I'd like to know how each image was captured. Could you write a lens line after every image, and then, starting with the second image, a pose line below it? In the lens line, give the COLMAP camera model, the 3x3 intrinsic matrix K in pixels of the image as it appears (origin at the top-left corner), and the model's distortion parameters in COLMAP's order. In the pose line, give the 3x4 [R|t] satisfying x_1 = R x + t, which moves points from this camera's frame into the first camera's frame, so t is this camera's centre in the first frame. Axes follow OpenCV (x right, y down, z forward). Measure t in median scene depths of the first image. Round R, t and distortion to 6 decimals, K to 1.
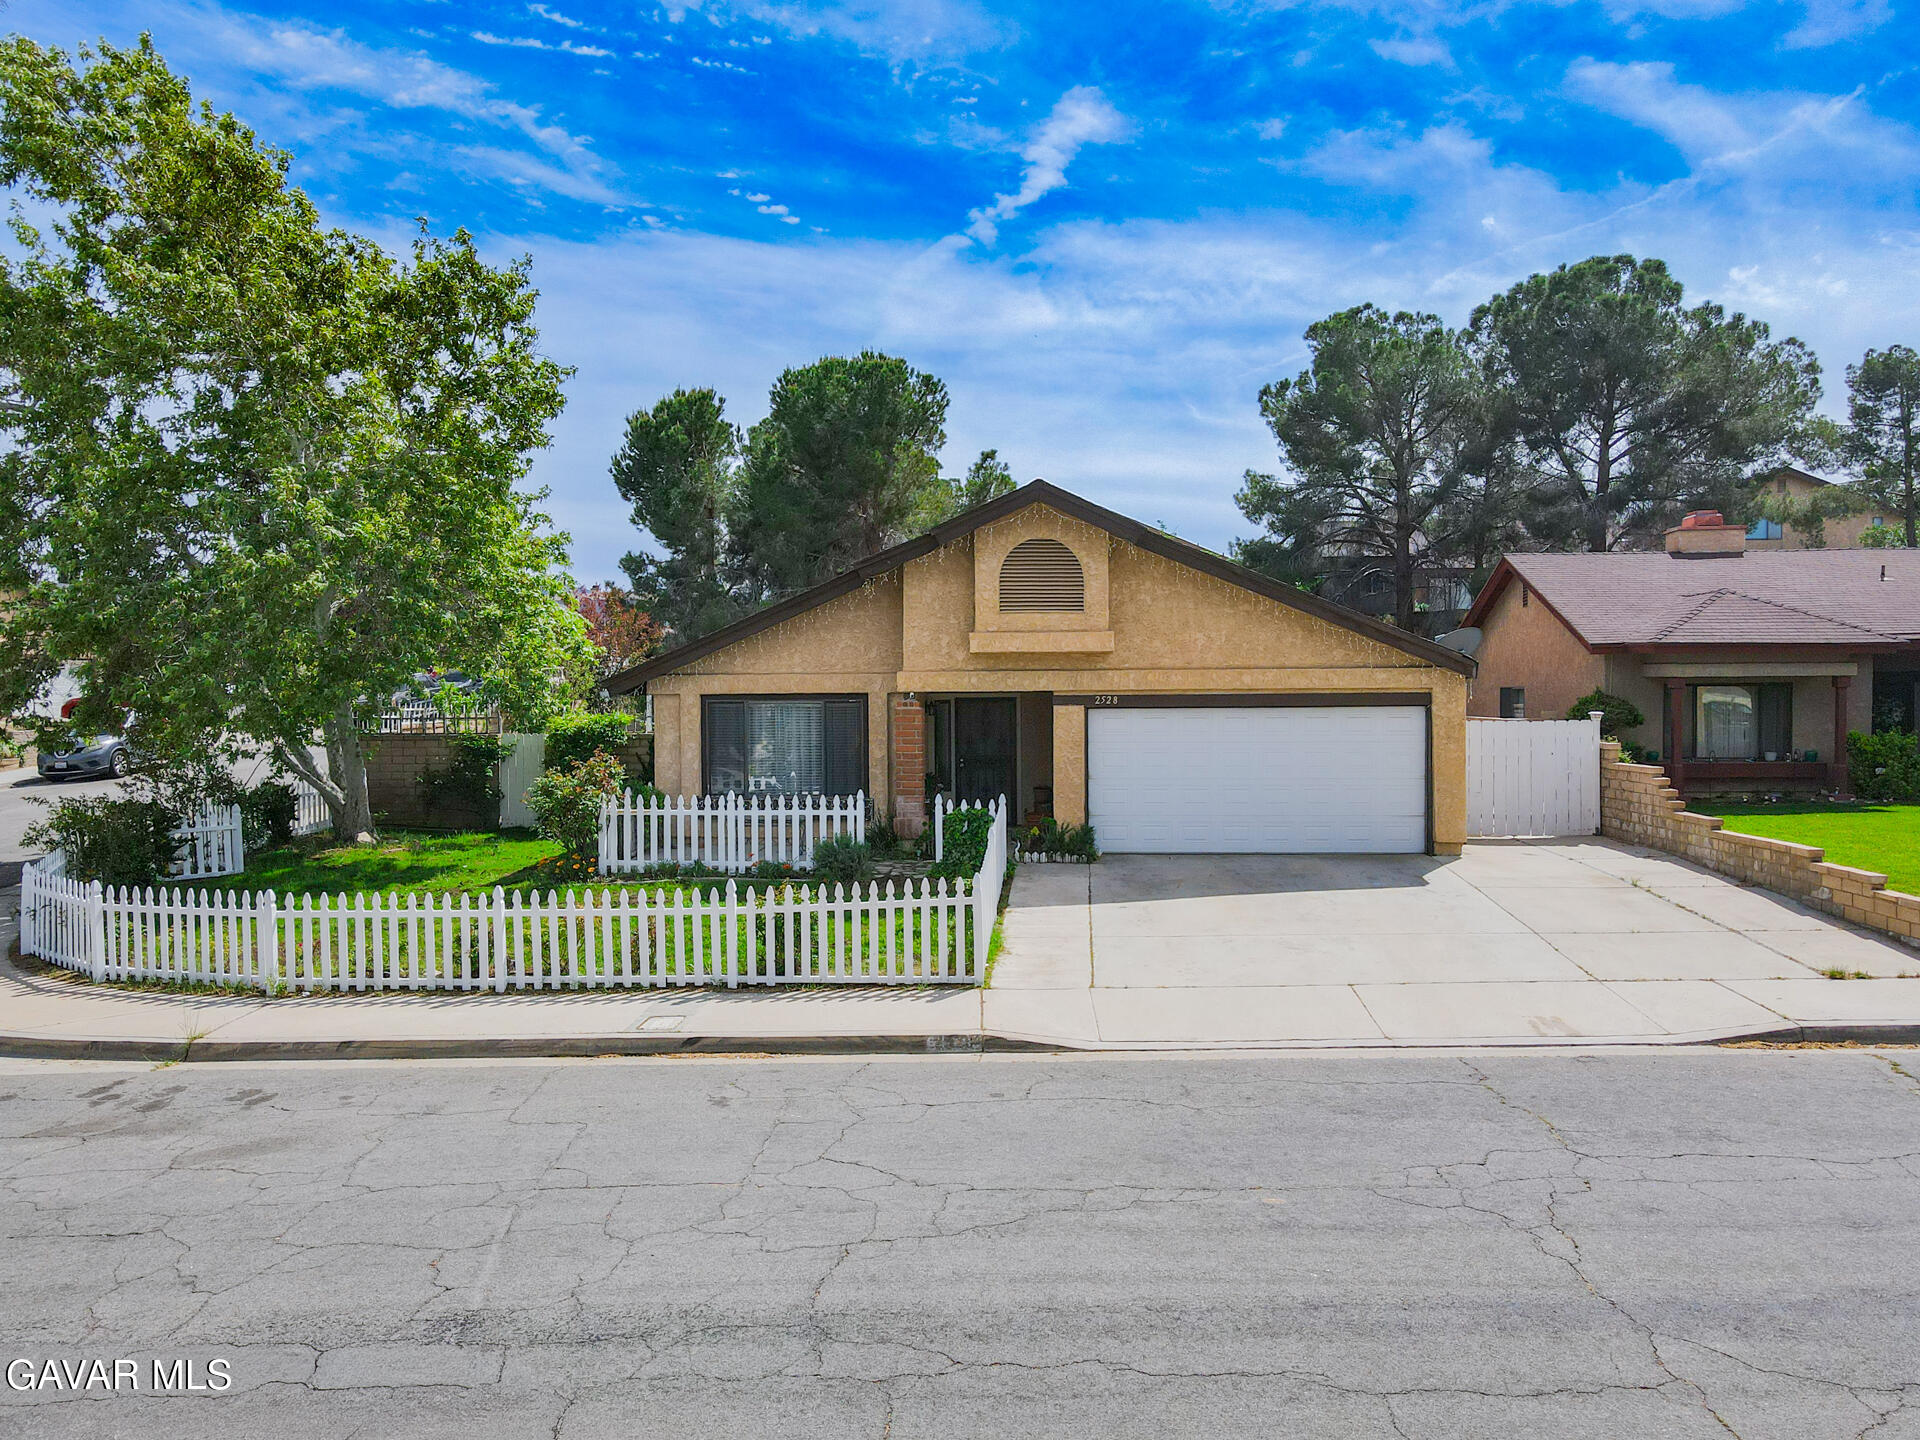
lens RADIAL K [[1450.7, 0, 960.0], [0, 1450.7, 720.0], [0, 0, 1]] dist [0.007795, 0.011858]
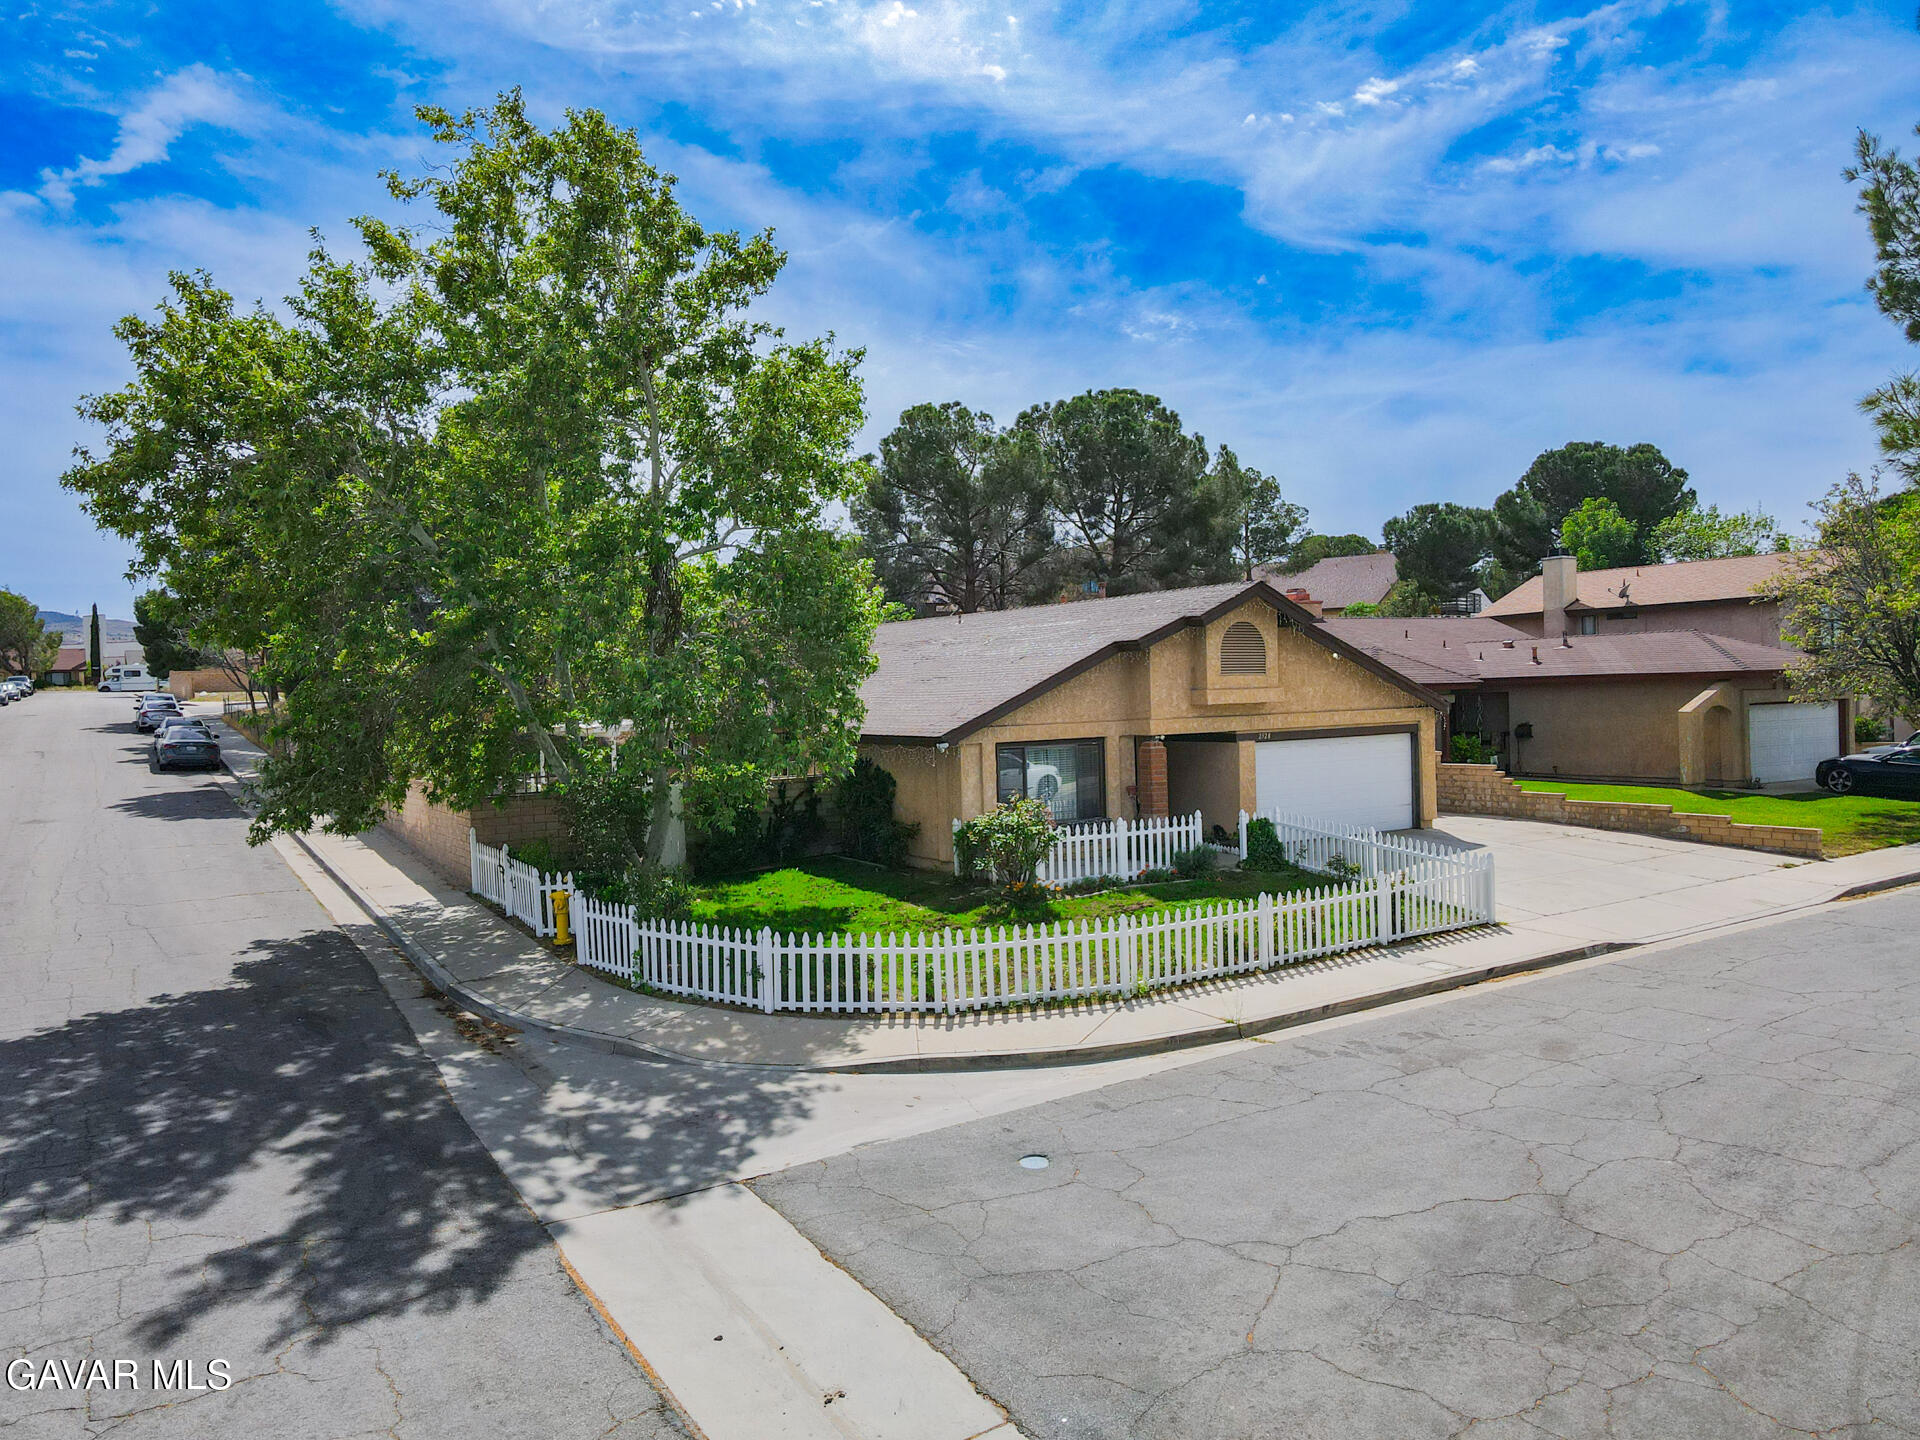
lens RADIAL K [[1400.9, 0, 960.0], [0, 1400.9, 720.0], [0, 0, 1]] dist [0.007122, 0.011462]
pose [[0.816374, -0.028690, 0.576811, -0.926837], [0.035564, 0.999367, -0.000627, -0.039222], [-0.576428, 0.021026, 0.816877, 0.064584]]
